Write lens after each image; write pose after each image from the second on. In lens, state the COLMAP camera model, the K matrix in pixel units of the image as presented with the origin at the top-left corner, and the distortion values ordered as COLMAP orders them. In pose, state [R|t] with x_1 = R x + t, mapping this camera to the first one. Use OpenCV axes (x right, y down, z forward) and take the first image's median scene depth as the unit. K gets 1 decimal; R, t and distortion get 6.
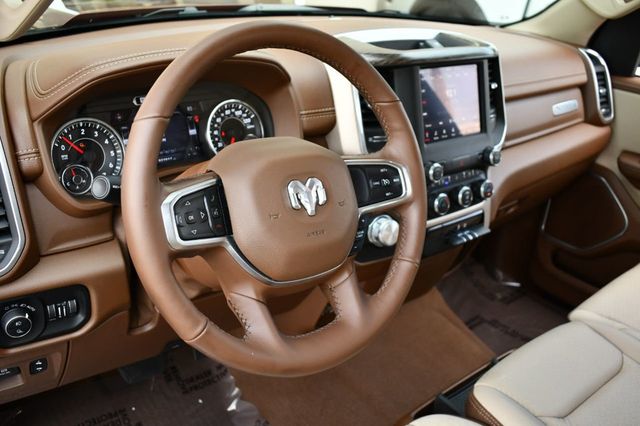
lens RADIAL K [[616.5, 0, 320.0], [0, 616.5, 213.0], [0, 0, 1]] dist [-0.073440, 0.001977]
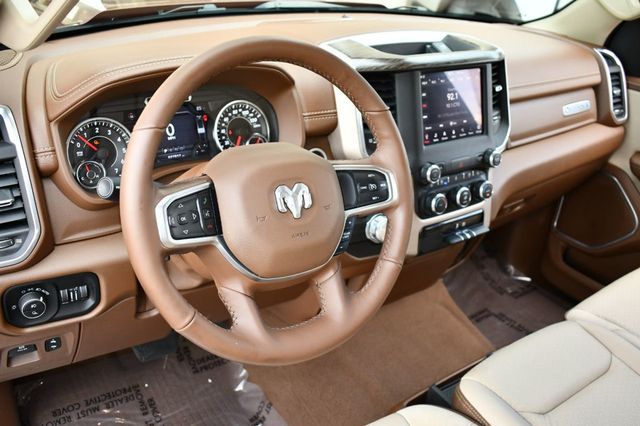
lens RADIAL K [[616.5, 0, 320.0], [0, 616.5, 213.0], [0, 0, 1]] dist [-0.073440, 0.001977]
pose [[0.998173, 0.031158, -0.051760, 0.055229], [-0.029644, 0.999117, 0.029769, -0.025916], [0.052642, -0.028180, 0.998216, -0.052346]]
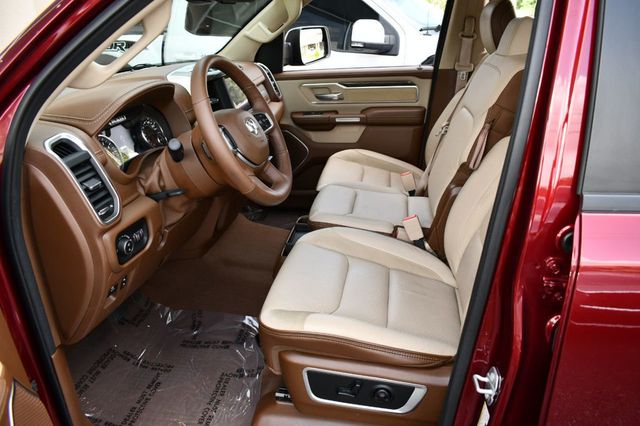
lens RADIAL K [[498.9, 0, 320.0], [0, 498.9, 213.0], [0, 0, 1]] dist [-0.095473, 0.010458]
pose [[0.748355, -0.345560, 0.566174, -0.646600], [0.362311, 0.927944, 0.087469, 0.130229], [-0.555603, 0.139673, 0.819632, -0.377971]]
